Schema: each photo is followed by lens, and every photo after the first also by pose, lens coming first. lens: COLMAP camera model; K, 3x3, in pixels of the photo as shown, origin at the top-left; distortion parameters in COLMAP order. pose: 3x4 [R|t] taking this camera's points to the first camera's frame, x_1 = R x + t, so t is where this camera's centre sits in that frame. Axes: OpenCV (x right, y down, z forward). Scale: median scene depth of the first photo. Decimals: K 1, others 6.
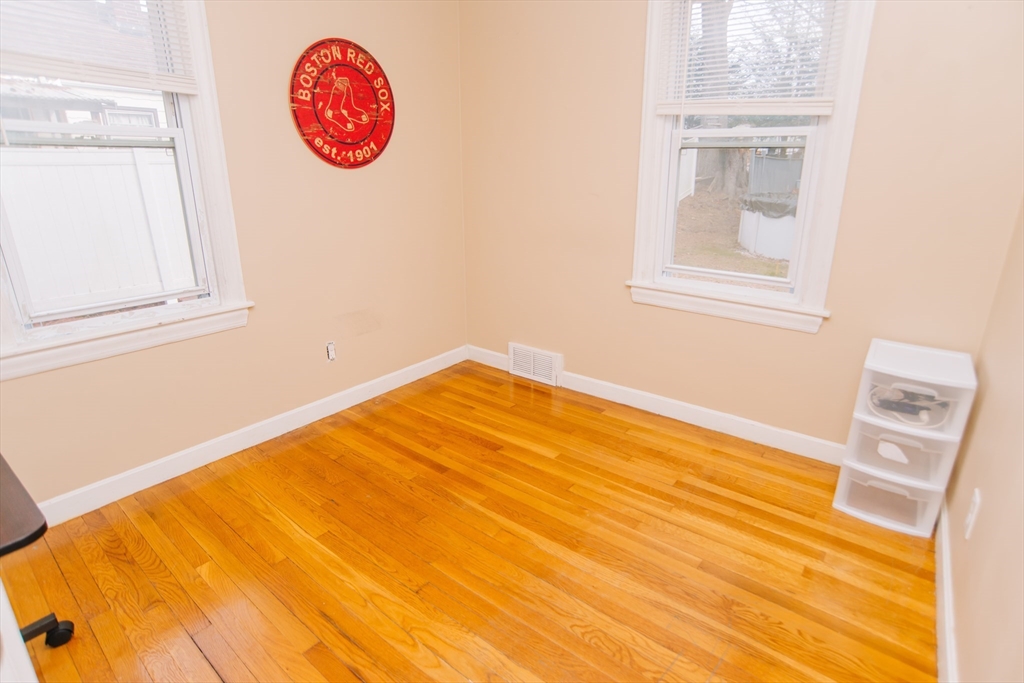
lens RADIAL K [[524.5, 0, 514.8], [0, 524.5, 331.4], [0, 0, 1]] dist [-0.096964, 0.045367]
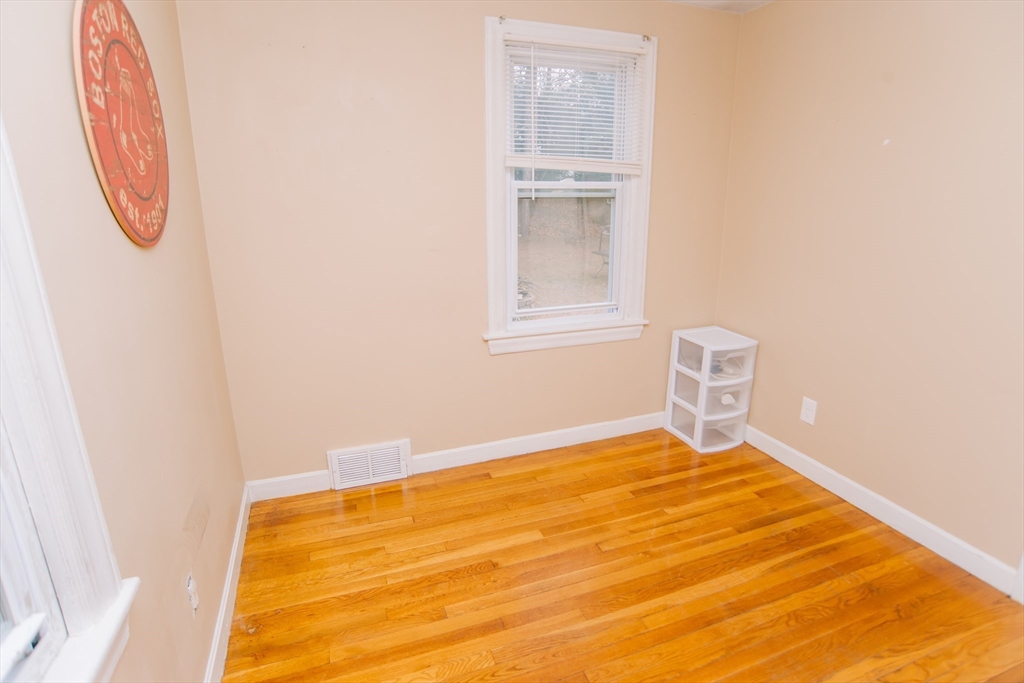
lens RADIAL K [[524.5, 0, 514.8], [0, 524.5, 331.4], [0, 0, 1]] dist [-0.096964, 0.045367]
pose [[0.522680, -0.218836, 0.823964, -0.578329], [0.261481, 0.961062, 0.089377, -0.185395], [-0.811439, 0.168735, 0.559549, 0.438550]]
